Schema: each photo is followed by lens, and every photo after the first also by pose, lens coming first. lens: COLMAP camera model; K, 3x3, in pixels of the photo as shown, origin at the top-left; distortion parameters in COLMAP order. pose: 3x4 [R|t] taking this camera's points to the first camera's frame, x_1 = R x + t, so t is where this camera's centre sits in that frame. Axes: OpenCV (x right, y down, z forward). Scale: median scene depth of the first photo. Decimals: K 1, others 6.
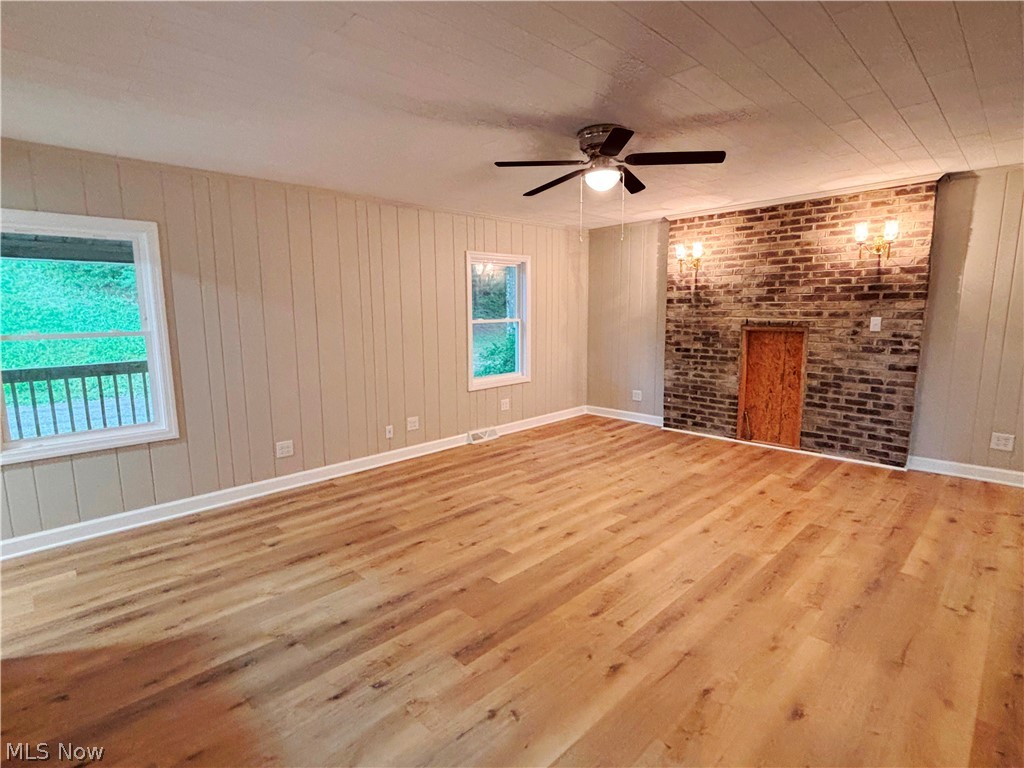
lens RADIAL K [[506.5, 0, 504.0], [0, 506.5, 381.0], [0, 0, 1]] dist [-0.030787, 0.007354]
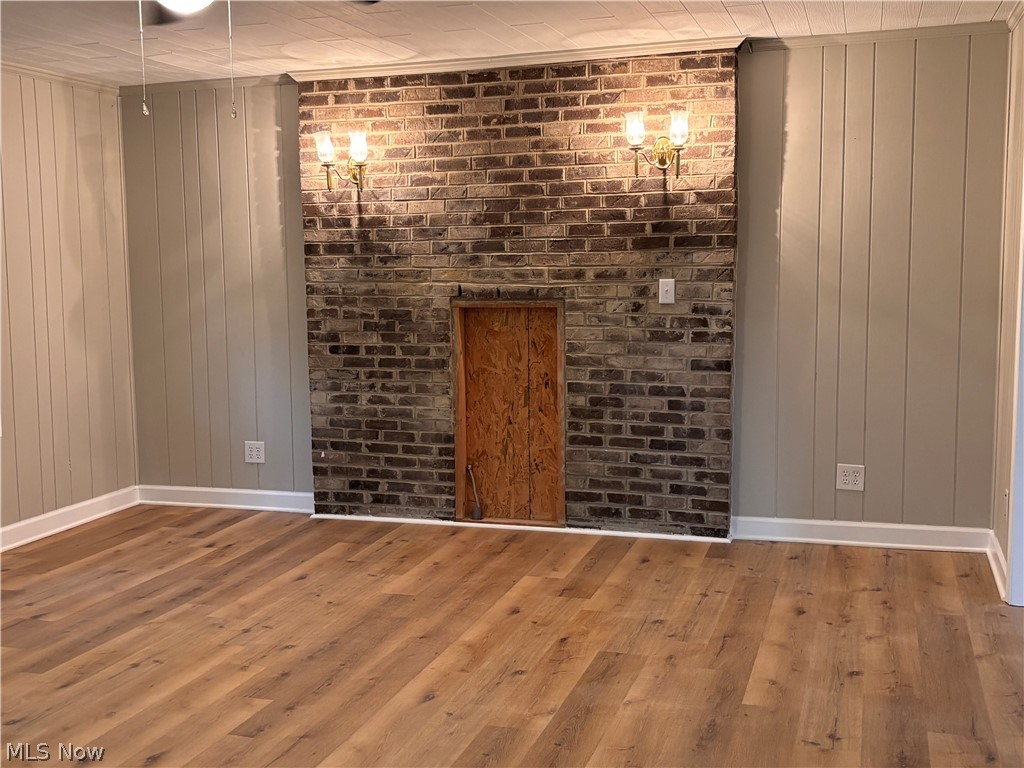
lens RADIAL K [[1131.1, 0, 514.7], [0, 1131.1, 385.9], [0, 0, 1]] dist [0.008263, 0.000000]
pose [[0.871790, -0.052169, 0.487094, -0.045521], [0.070335, 0.997341, -0.019066, 0.007115], [-0.484804, 0.050881, 0.873141, -0.041654]]
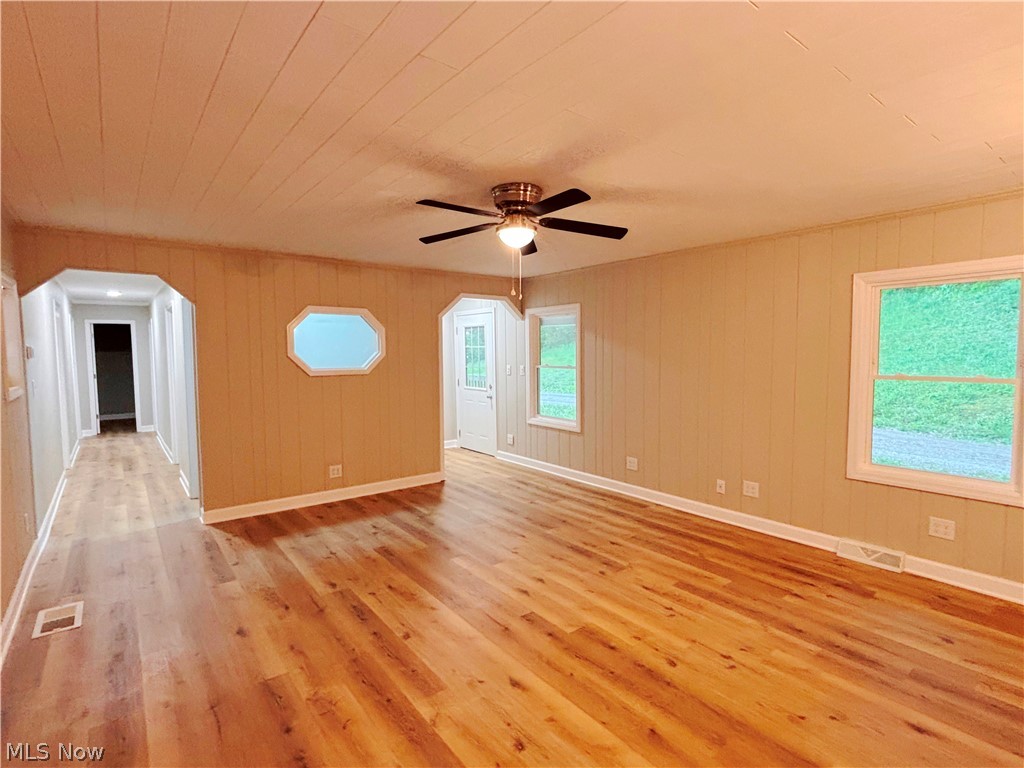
lens RADIAL K [[506.5, 0, 541.3], [0, 506.5, 371.4], [0, 0, 1]] dist [-0.030787, 0.007354]
pose [[-0.042151, 0.071462, -0.996552, 0.764450], [-0.145334, 0.986391, 0.076881, -0.149155], [0.988484, 0.148074, -0.031191, 0.692962]]
